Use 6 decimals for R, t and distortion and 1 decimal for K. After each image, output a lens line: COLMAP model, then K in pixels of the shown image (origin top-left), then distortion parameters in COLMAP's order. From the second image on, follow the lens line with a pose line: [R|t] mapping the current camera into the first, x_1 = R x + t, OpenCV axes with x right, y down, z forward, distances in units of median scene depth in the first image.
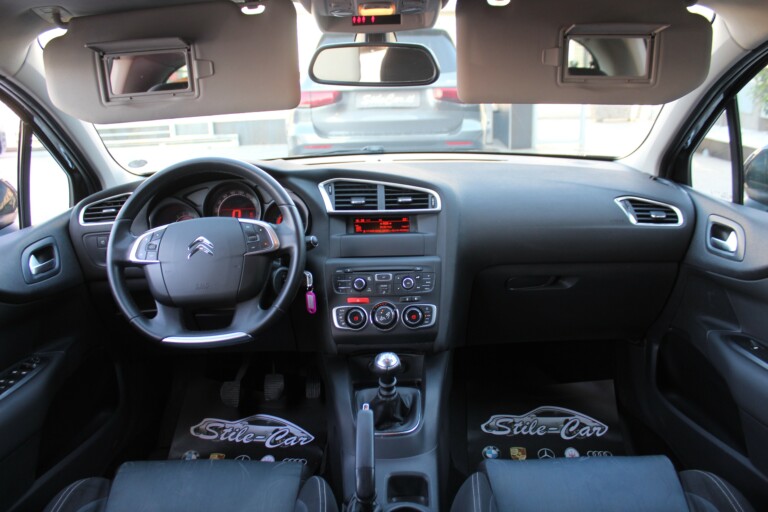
lens RADIAL K [[651.0, 0, 389.5], [0, 651.0, 256.9], [0, 0, 1]] dist [-0.145709, 0.112467]
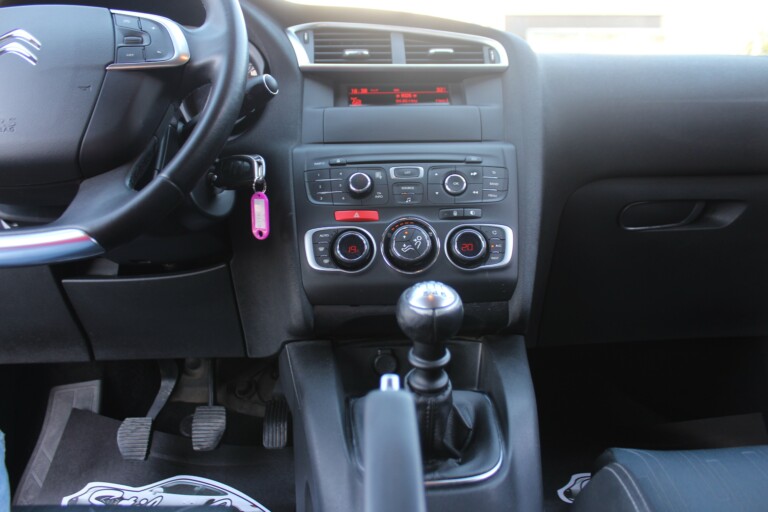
lens RADIAL K [[651.0, 0, 389.5], [0, 651.0, 256.9], [0, 0, 1]] dist [-0.145709, 0.112467]
pose [[0.999729, -0.001499, 0.023219, -0.034541], [0.004701, 0.990357, -0.138462, 0.166183], [-0.022788, 0.138534, 0.990096, 0.508984]]
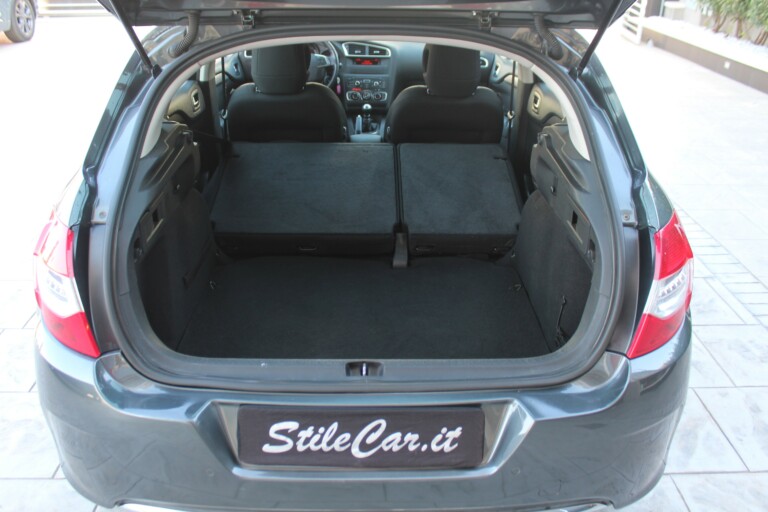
lens RADIAL K [[684.3, 0, 384.0], [0, 684.3, 256.0], [0, 0, 1]] dist [-0.070448, 0.014901]
pose [[0.999202, 0.036865, 0.015369, 0.043629], [-0.038723, 0.988437, 0.146606, 0.320253], [-0.009787, -0.147084, 0.989076, -1.800174]]
